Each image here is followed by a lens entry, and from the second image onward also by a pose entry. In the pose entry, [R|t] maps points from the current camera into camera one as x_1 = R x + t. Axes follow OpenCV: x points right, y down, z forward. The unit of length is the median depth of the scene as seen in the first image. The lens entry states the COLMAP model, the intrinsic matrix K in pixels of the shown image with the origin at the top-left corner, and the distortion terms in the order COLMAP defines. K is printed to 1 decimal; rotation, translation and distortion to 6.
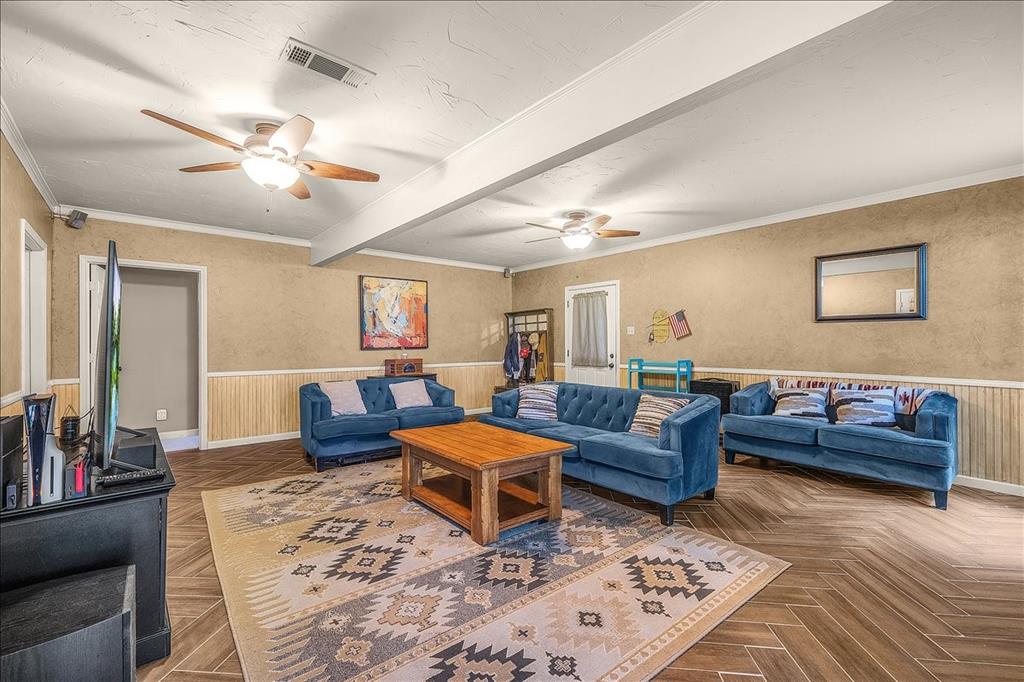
lens RADIAL K [[433.7, 0, 515.9], [0, 433.7, 340.2], [0, 0, 1]] dist [0.001828, 0.000097]
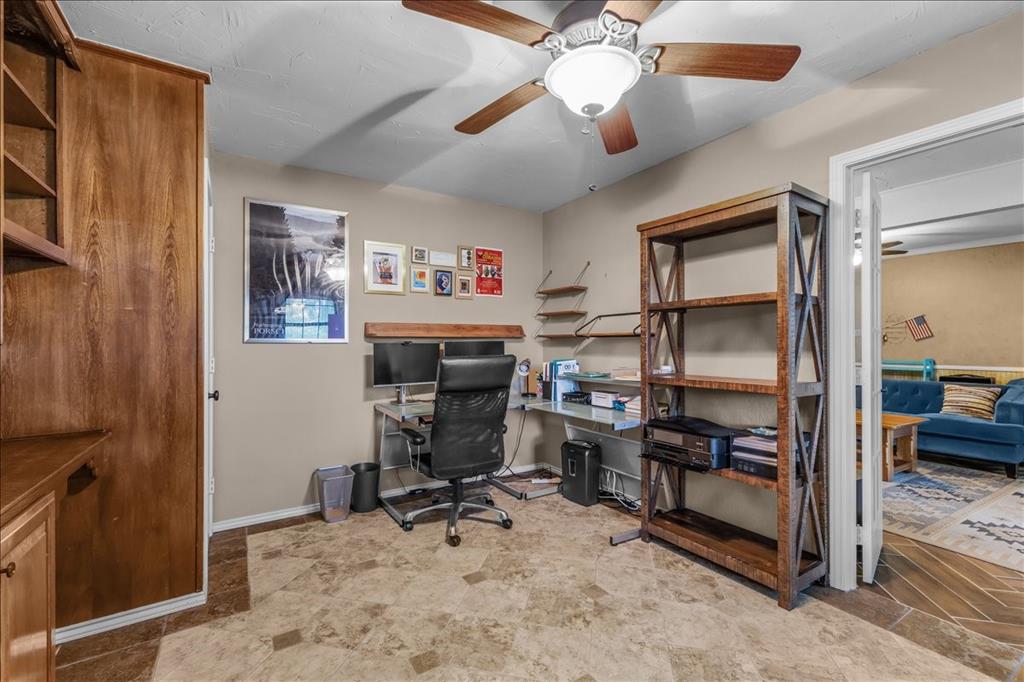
lens RADIAL K [[439.0, 0, 512.0], [0, 439.0, 341.0], [0, 0, 1]] dist [0.001309, 0.000015]
pose [[0.988038, -0.000205, -0.154208, -0.519507], [0.000380, 0.999999, 0.001108, -0.002745], [0.154208, -0.001153, 0.988038, -0.313629]]
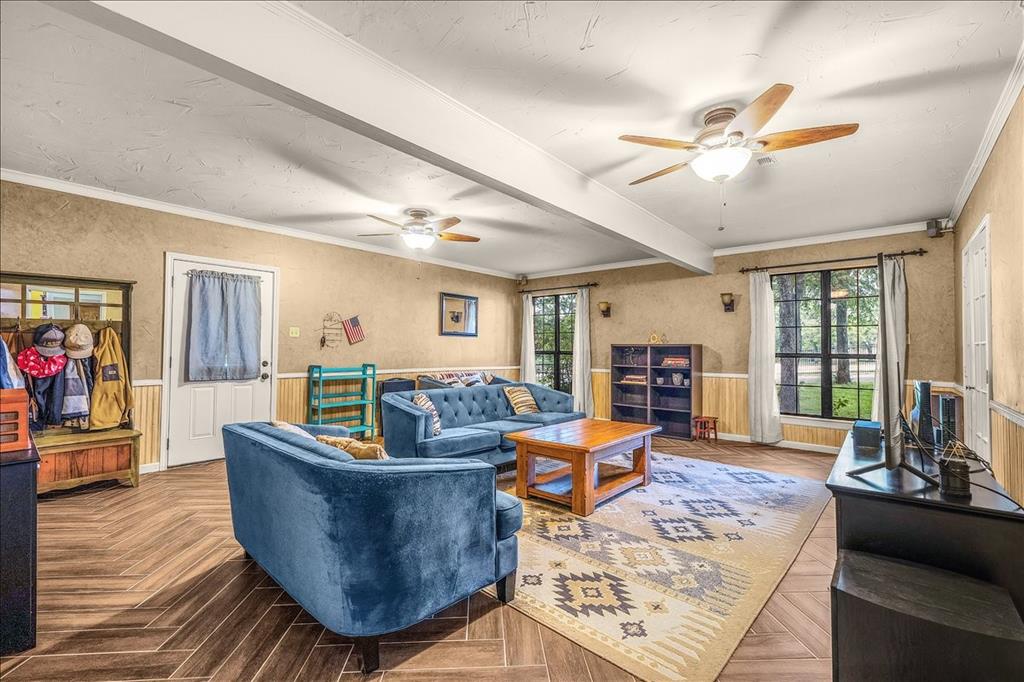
lens RADIAL K [[433.7, 0, 515.9], [0, 433.7, 340.2], [0, 0, 1]] dist [0.001828, 0.000097]
pose [[-0.137700, 0.022775, 0.990212, -0.717746], [-0.015438, 0.999565, -0.025137, 0.008981], [-0.990354, -0.018748, -0.137289, 0.791716]]
